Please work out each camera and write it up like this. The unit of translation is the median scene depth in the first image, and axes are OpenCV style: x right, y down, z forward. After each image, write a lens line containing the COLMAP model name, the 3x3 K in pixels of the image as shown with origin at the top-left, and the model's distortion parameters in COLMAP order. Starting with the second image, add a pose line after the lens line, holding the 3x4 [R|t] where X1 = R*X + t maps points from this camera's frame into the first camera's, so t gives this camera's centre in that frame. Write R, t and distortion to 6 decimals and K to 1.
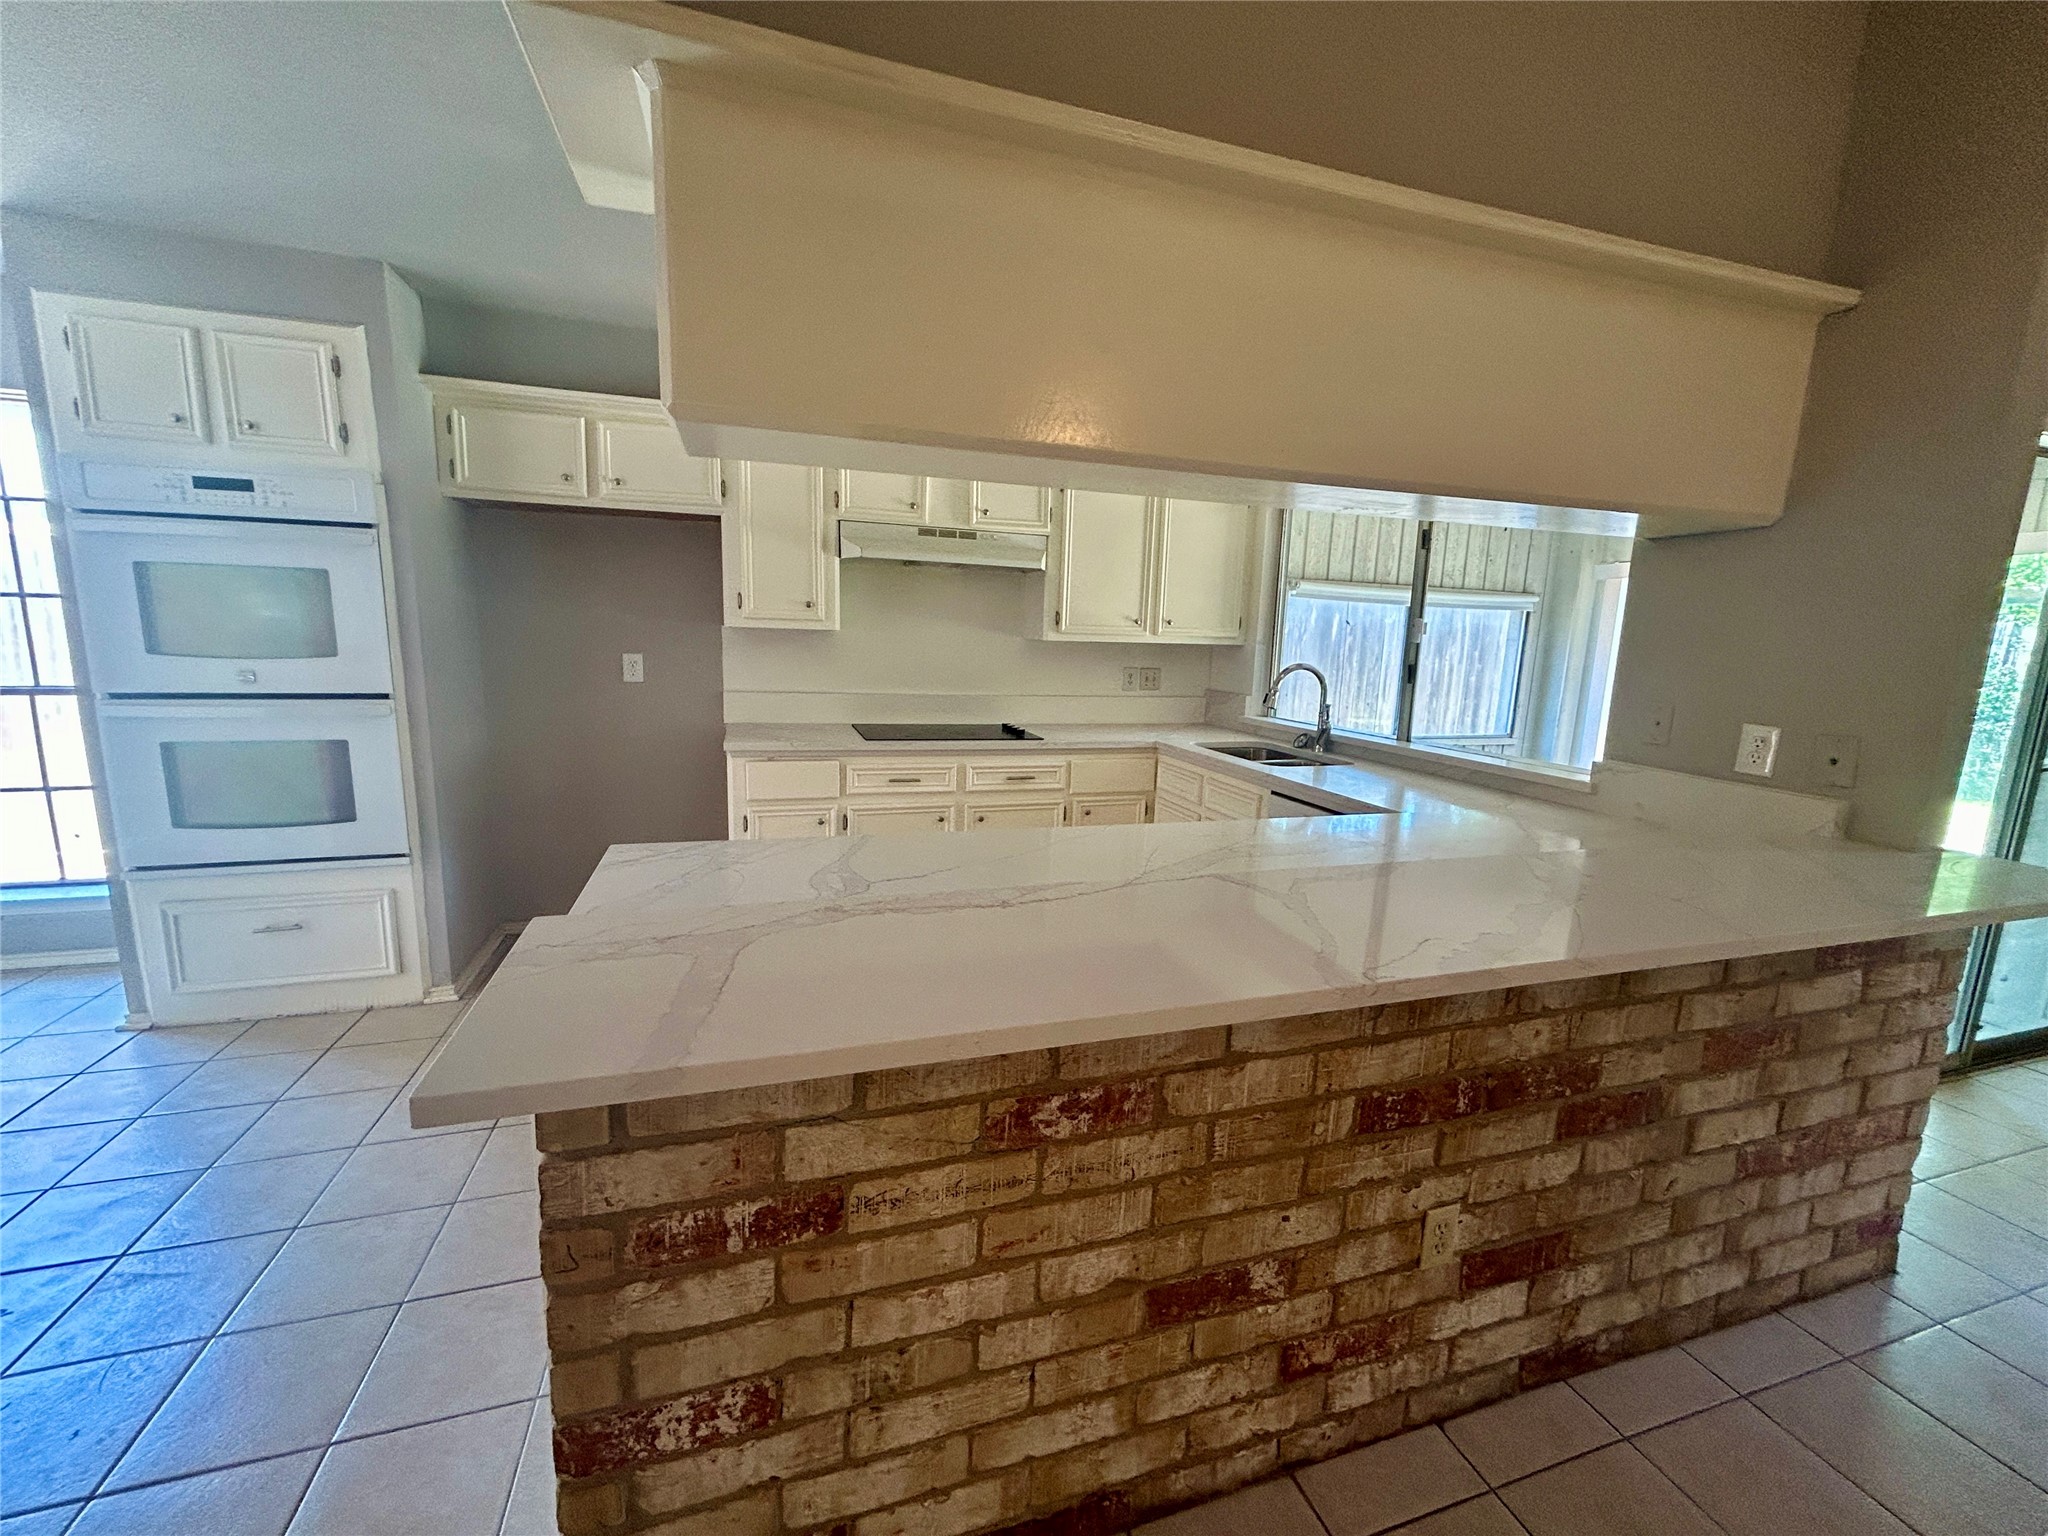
lens RADIAL K [[825.7, 0, 1024.0], [0, 825.7, 768.0], [0, 0, 1]] dist [-0.003784, 0.003171]
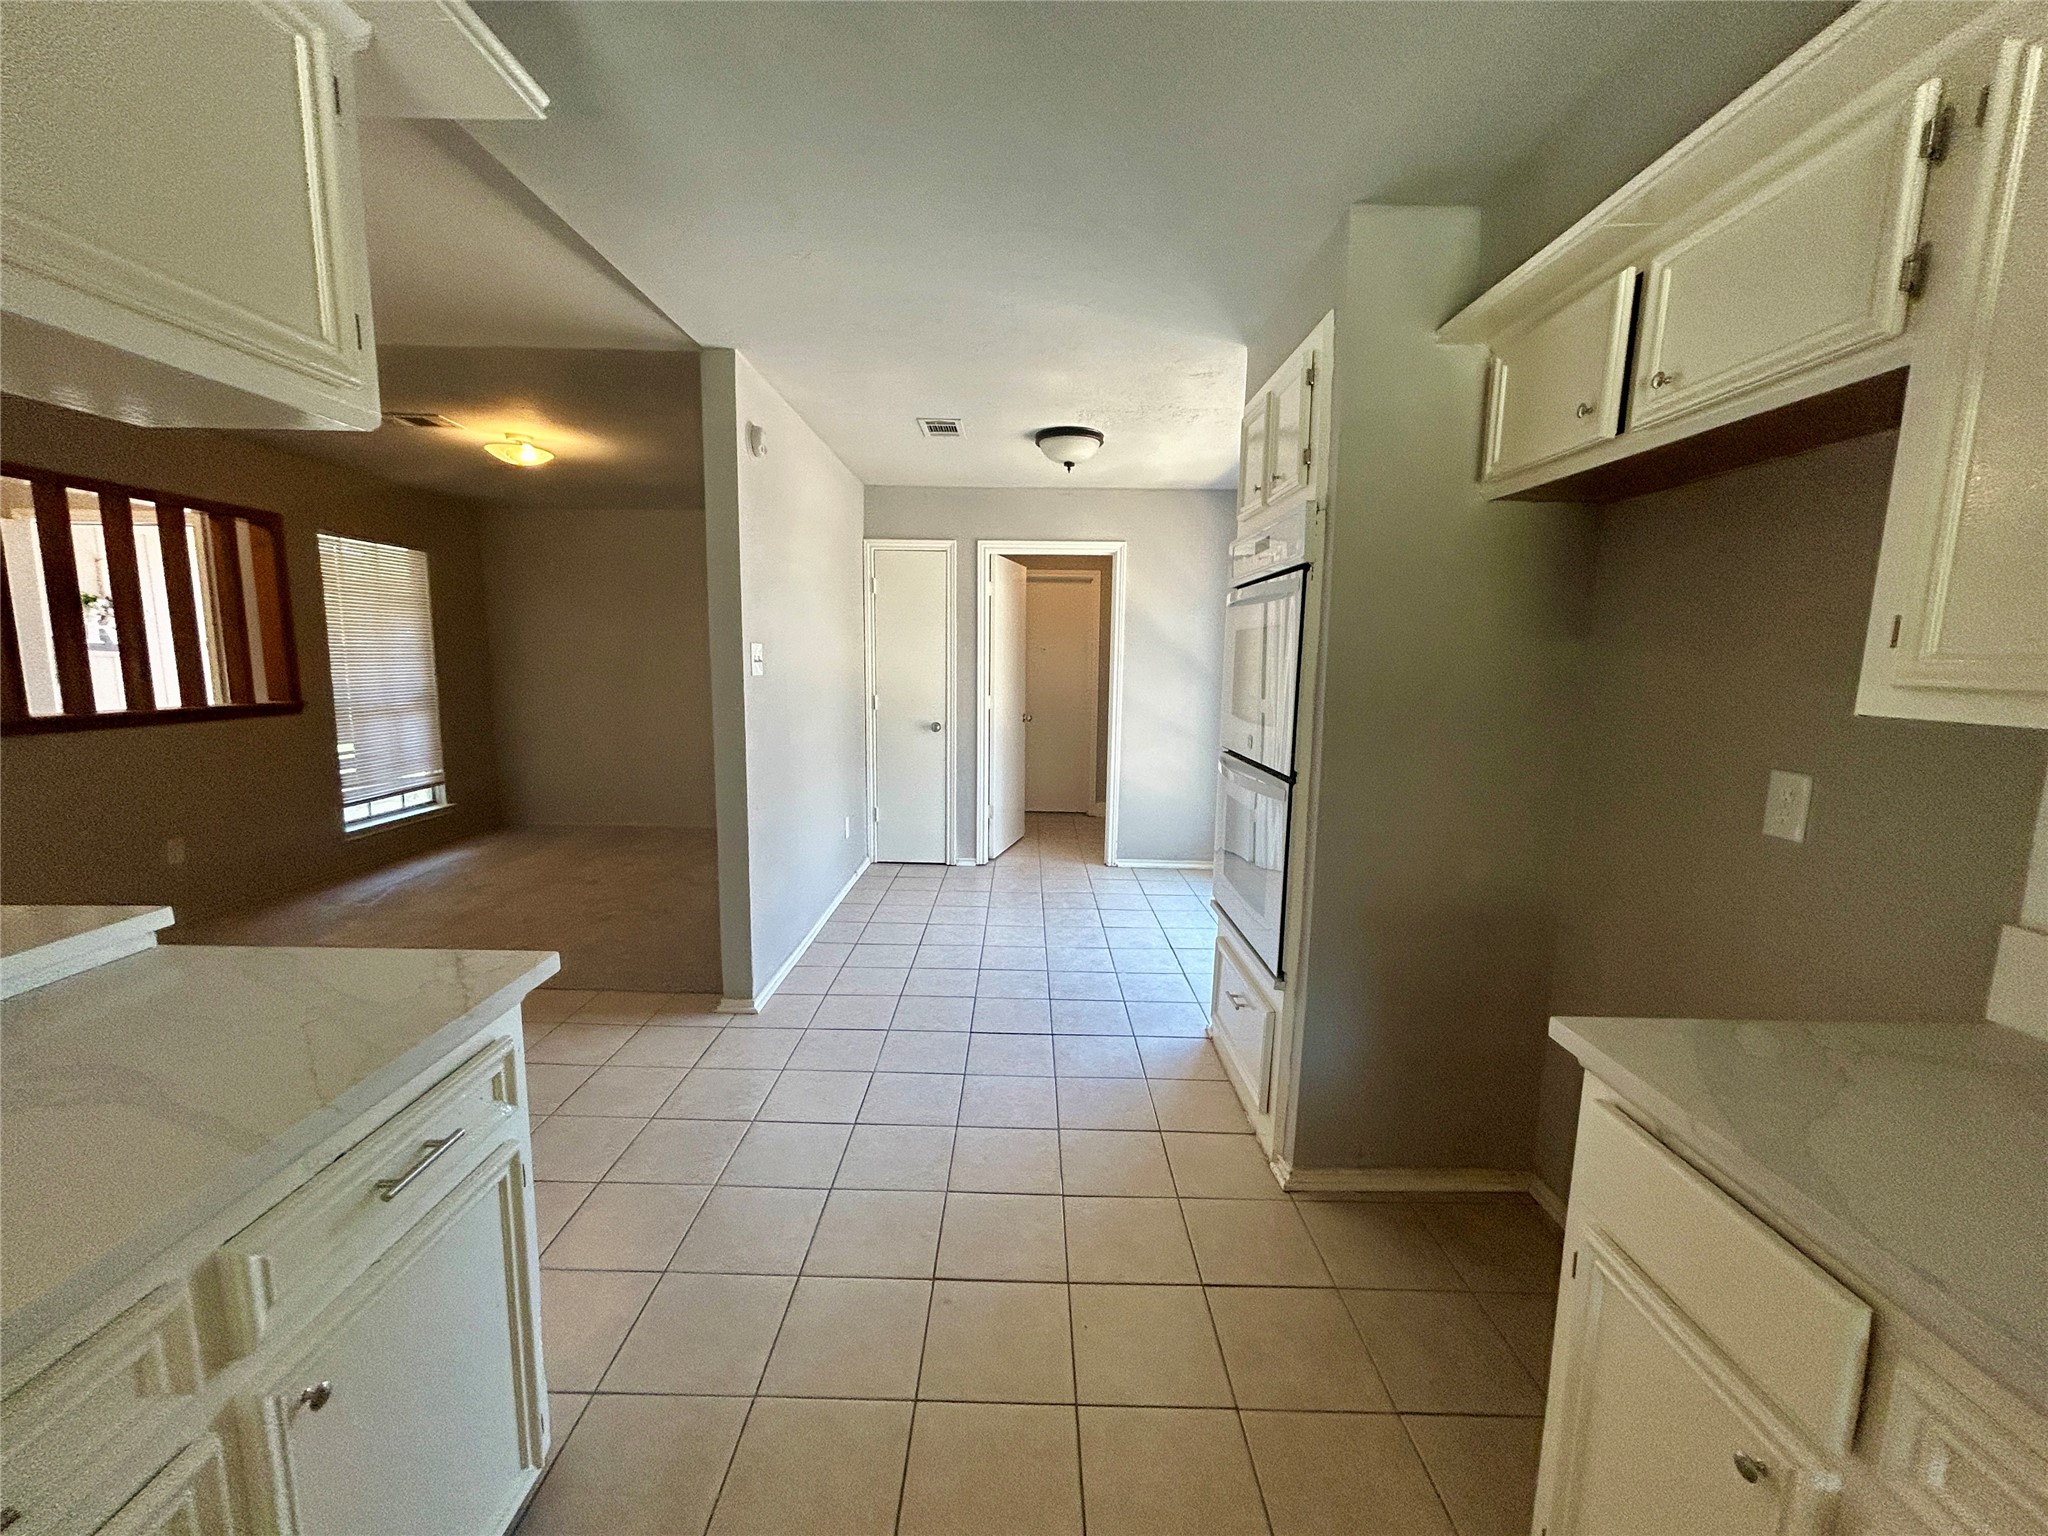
lens RADIAL K [[825.7, 0, 1024.0], [0, 825.7, 768.0], [0, 0, 1]] dist [-0.003784, 0.003171]
pose [[-0.318635, 0.098903, -0.942704, 0.116991], [-0.182007, 0.969651, 0.163249, -0.358186], [0.930239, 0.223596, -0.290963, 1.974987]]
